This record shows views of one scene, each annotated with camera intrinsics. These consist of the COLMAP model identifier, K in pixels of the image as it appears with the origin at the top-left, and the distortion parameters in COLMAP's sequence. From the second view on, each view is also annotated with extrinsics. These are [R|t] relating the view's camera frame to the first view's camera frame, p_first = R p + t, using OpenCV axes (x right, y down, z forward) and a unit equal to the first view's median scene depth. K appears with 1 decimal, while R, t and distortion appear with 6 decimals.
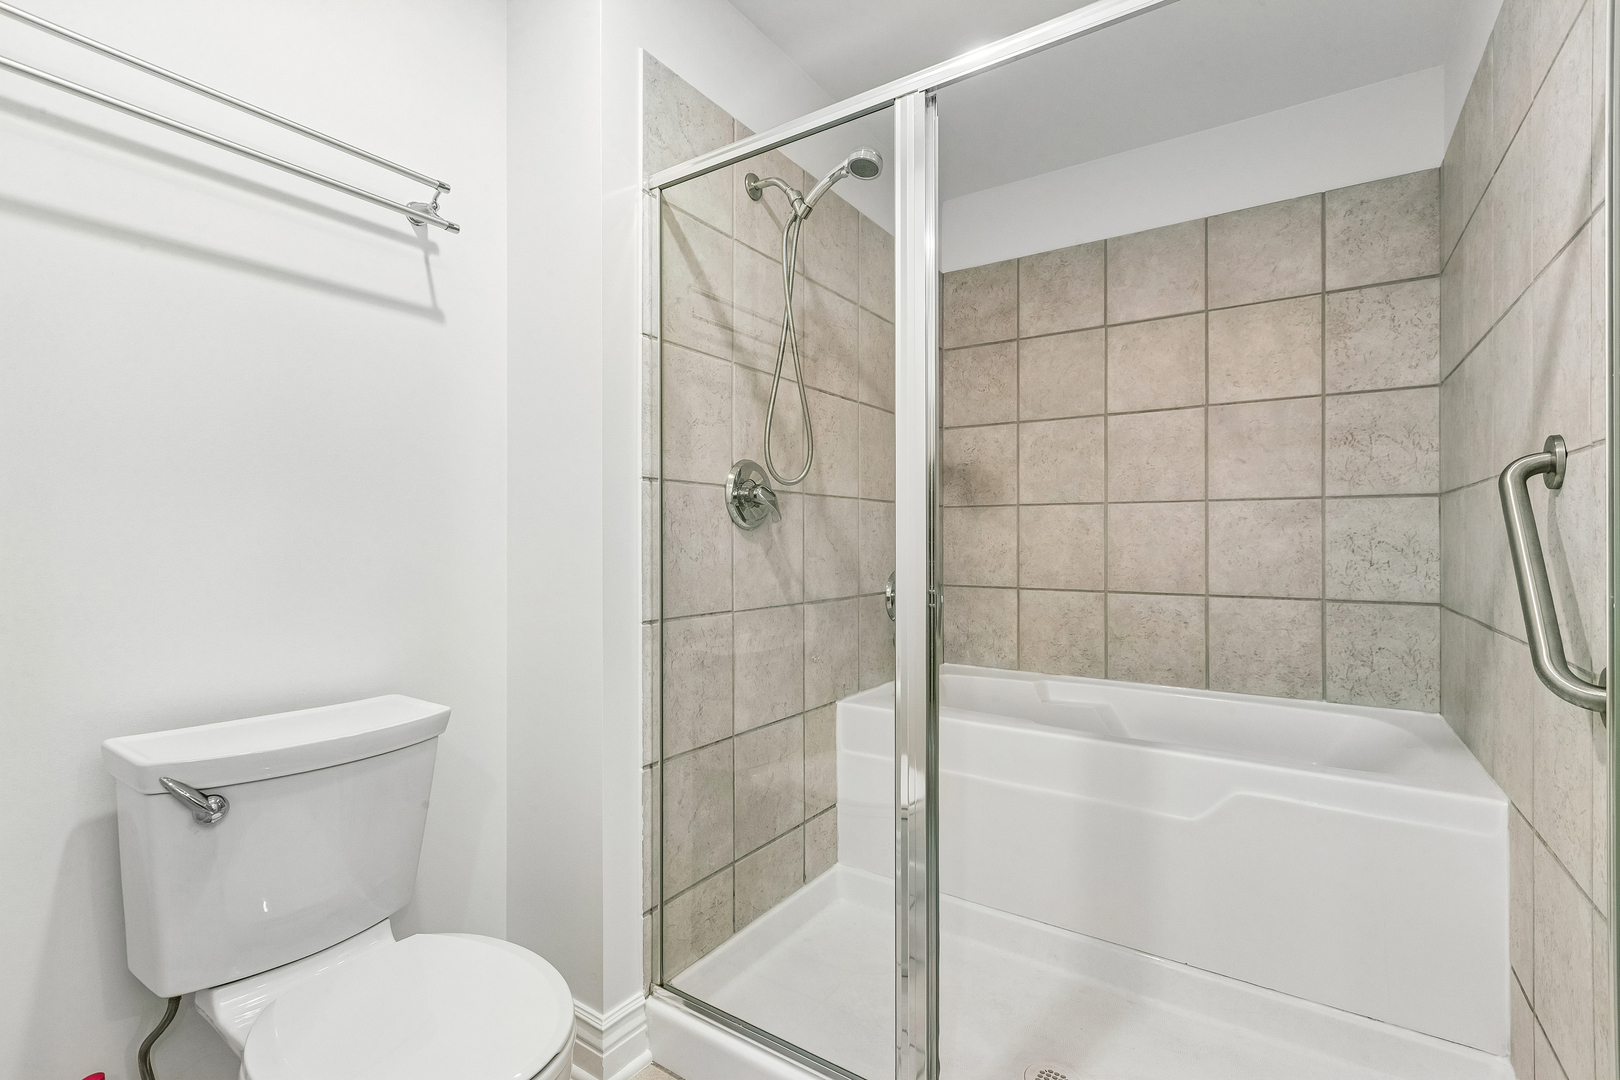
lens RADIAL K [[728.0, 0, 810.3], [0, 728.0, 536.1], [0, 0, 1]] dist [0.000873, -0.000347]
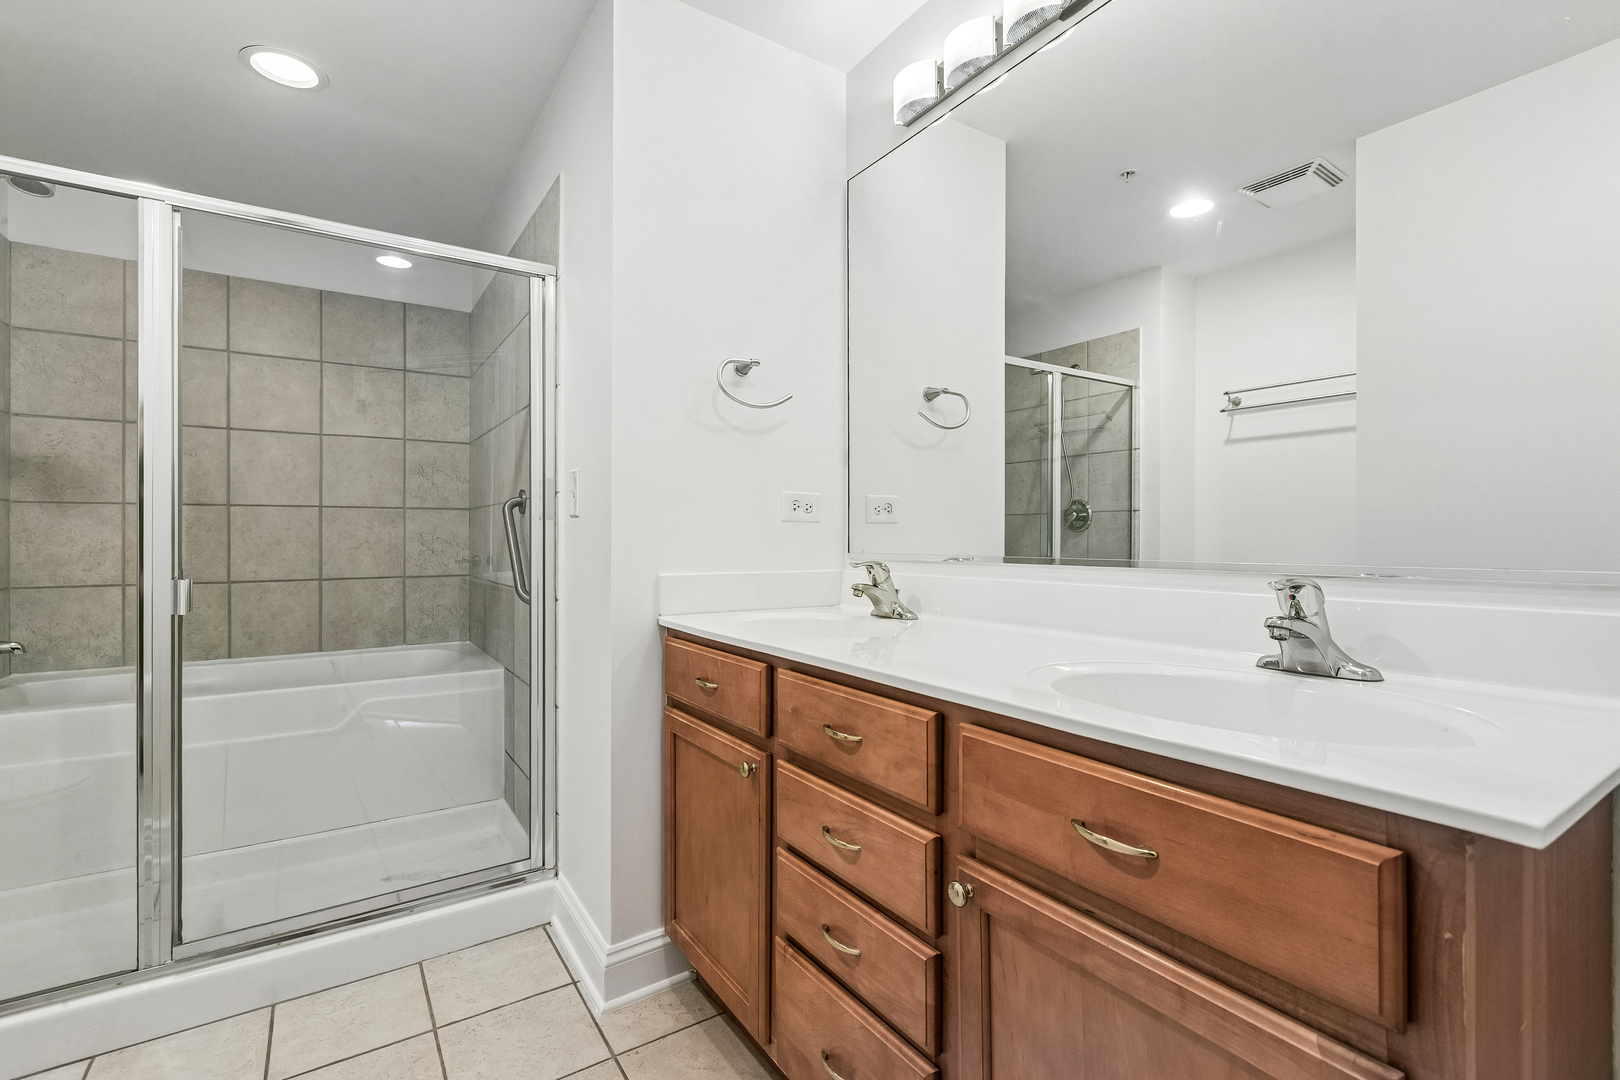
lens RADIAL K [[728.0, 0, 810.5], [0, 728.0, 533.3], [0, 0, 1]] dist [0.000873, -0.000347]
pose [[0.384180, 0.000241, 0.923258, -0.350559], [-0.002380, 0.999997, 0.000729, -0.004692], [-0.923255, -0.002477, 0.384180, -0.338038]]
